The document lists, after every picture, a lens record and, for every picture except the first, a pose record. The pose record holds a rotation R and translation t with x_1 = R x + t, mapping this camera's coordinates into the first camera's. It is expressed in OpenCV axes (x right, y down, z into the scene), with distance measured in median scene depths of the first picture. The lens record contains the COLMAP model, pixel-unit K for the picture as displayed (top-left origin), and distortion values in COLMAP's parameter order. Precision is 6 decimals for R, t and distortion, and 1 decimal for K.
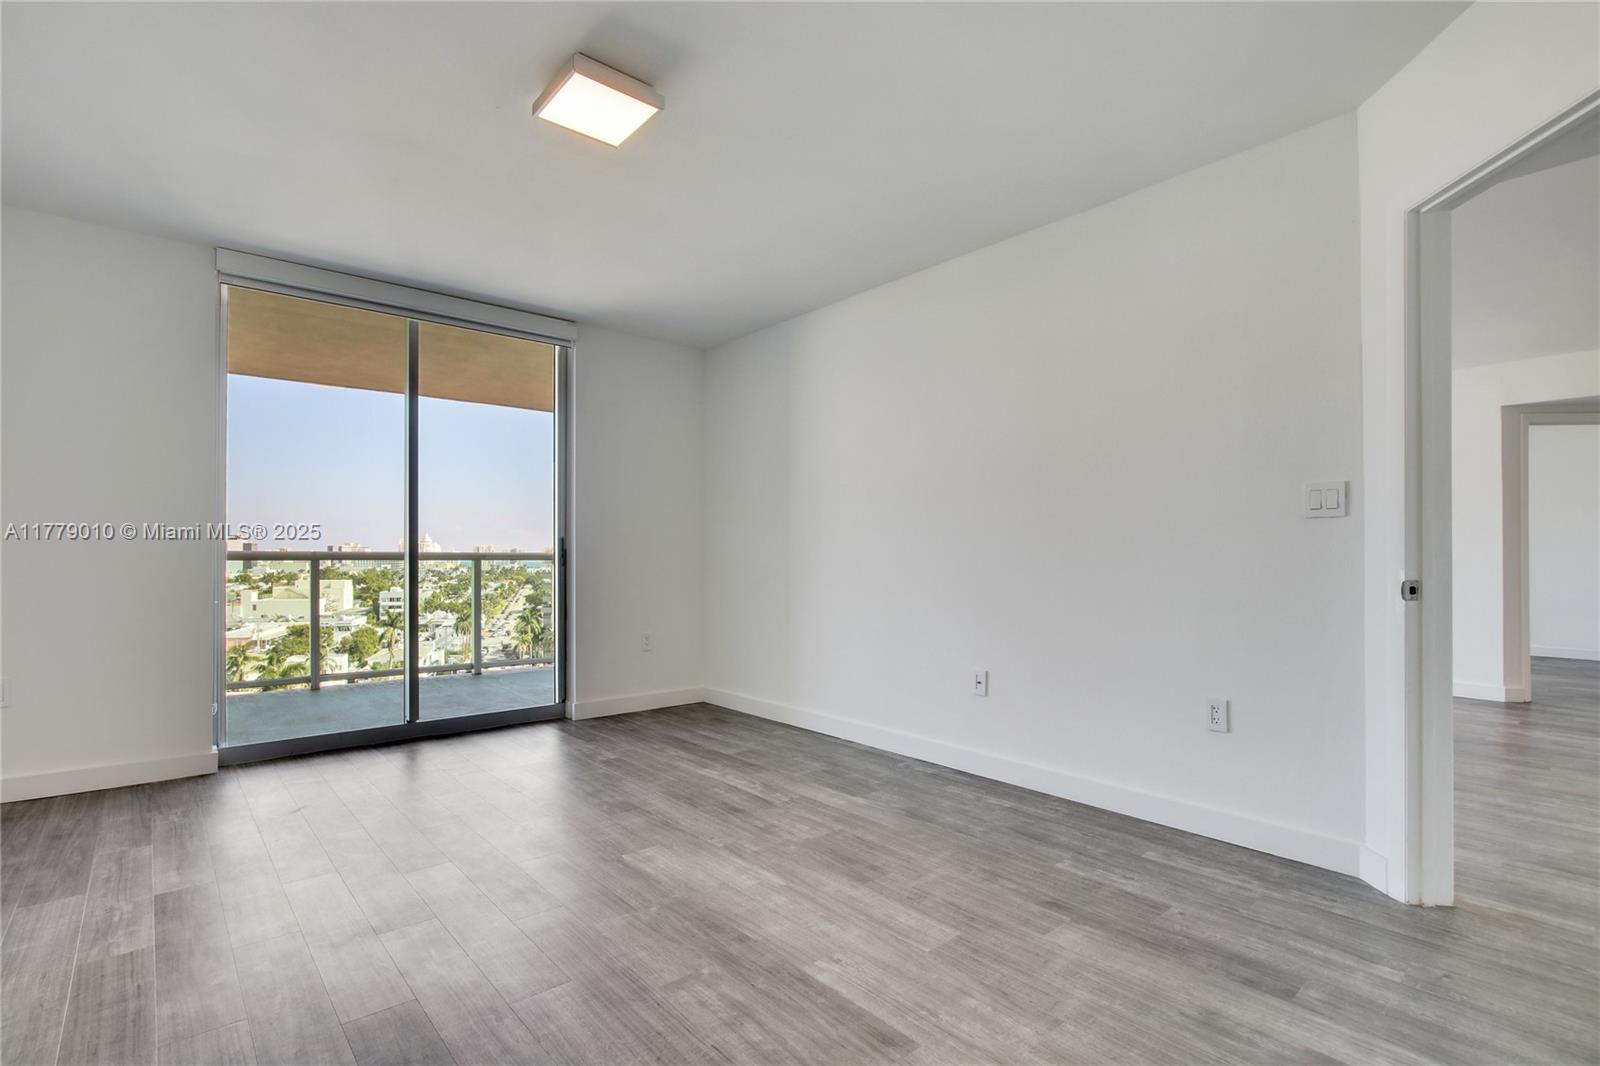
lens RADIAL K [[754.1, 0, 779.3], [0, 754.1, 559.2], [0, 0, 1]] dist [-0.015629, 0.003529]
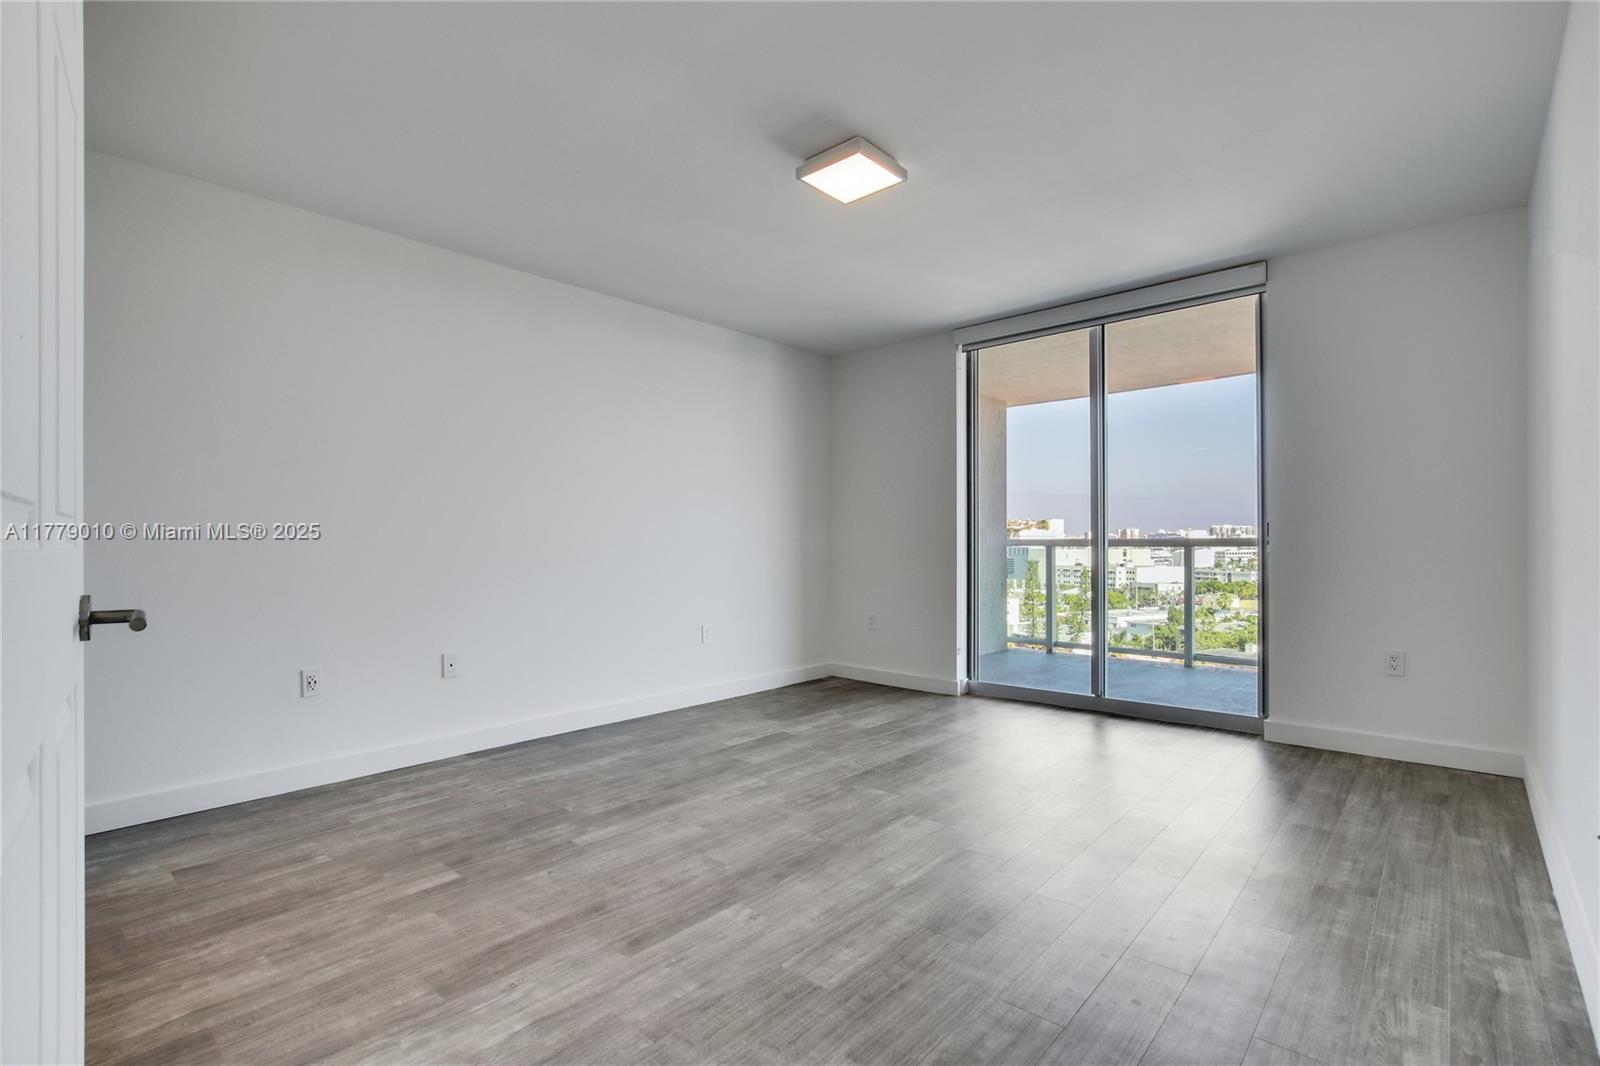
lens RADIAL K [[754.1, 0, 791.5], [0, 754.1, 541.8], [0, 0, 1]] dist [-0.015629, 0.003529]
pose [[0.126305, -0.004854, -0.991980, 0.712712], [0.003572, 0.999984, -0.004438, -0.003878], [0.991985, -0.002983, 0.126320, 0.560196]]
